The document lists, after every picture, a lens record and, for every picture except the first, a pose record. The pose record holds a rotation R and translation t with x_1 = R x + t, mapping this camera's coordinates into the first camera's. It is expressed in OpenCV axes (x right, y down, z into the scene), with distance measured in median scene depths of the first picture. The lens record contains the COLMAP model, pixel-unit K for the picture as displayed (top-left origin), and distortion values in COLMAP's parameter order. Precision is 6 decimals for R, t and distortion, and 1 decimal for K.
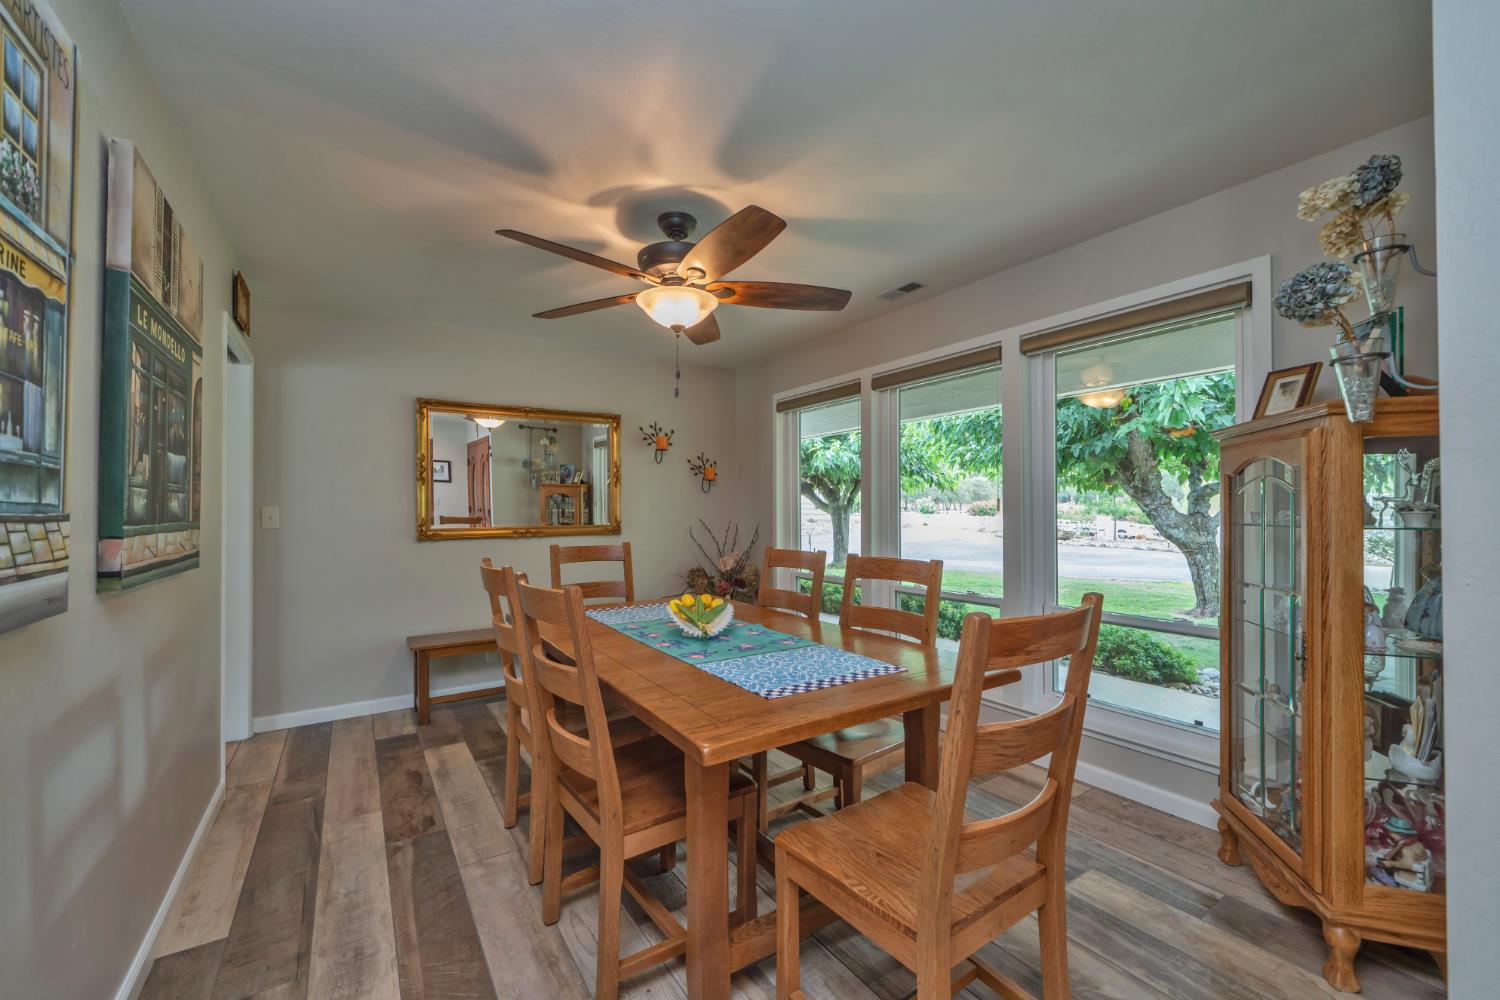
lens RADIAL K [[585.6, 0, 745.3], [0, 585.6, 506.7], [0, 0, 1]] dist [-0.003993, -0.000185]
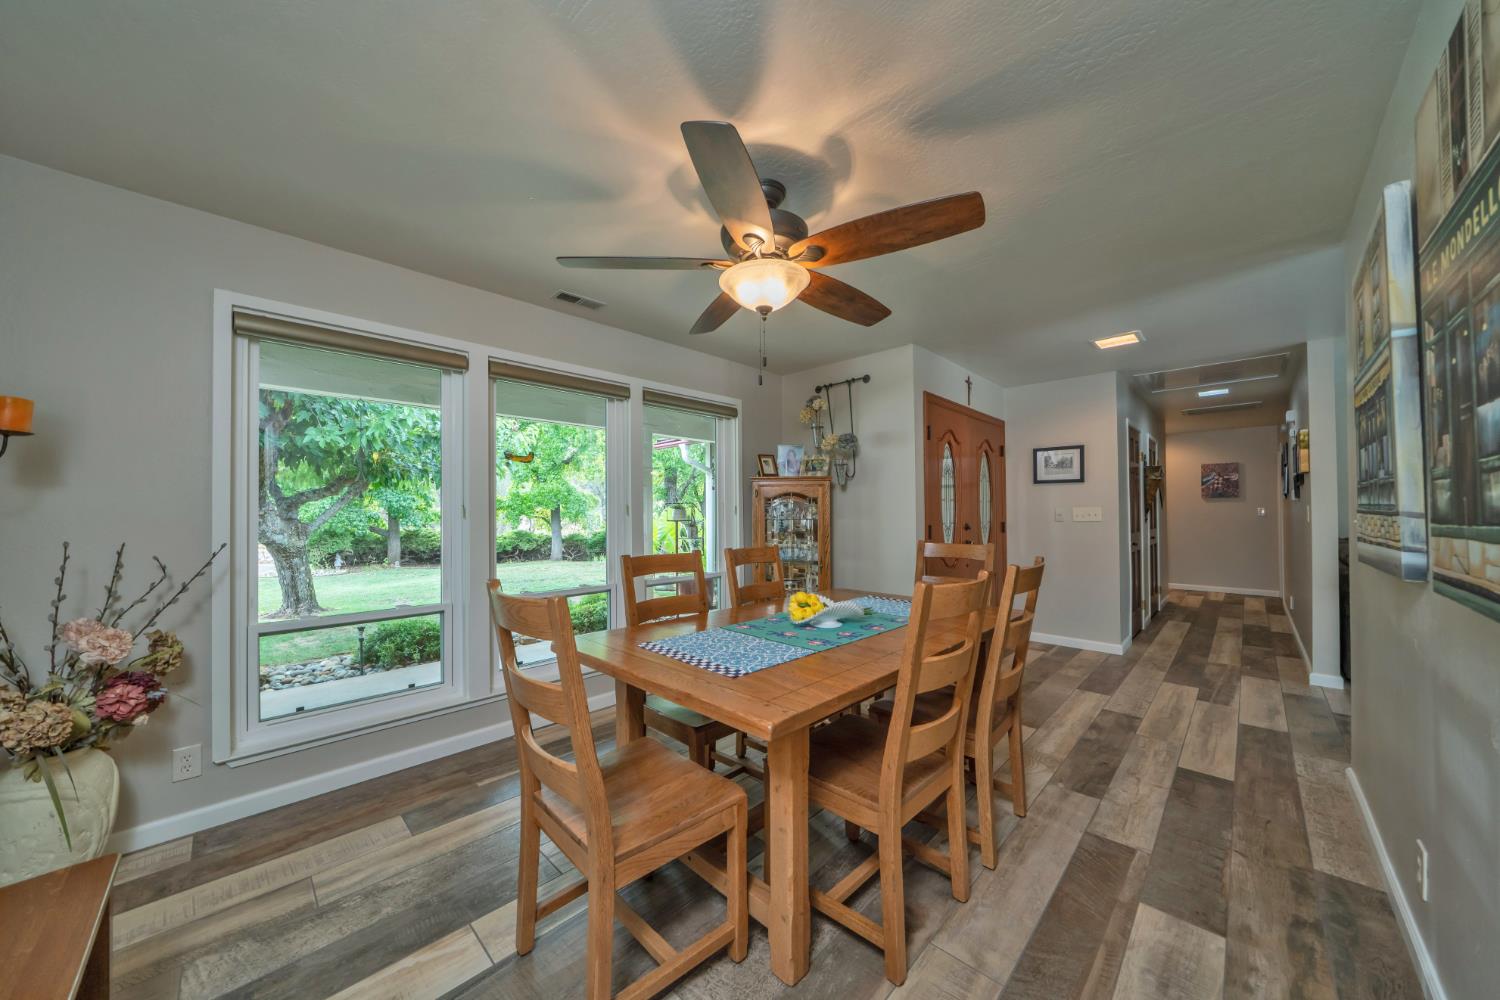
lens RADIAL K [[519.8, 0, 723.6], [0, 519.8, 507.8], [0, 0, 1]] dist [-0.004543, -0.000298]
pose [[-0.185842, 0.017006, 0.982432, -1.026124], [-0.003217, 0.999834, -0.017916, 0.016216], [-0.982574, -0.006490, -0.185757, 1.399155]]
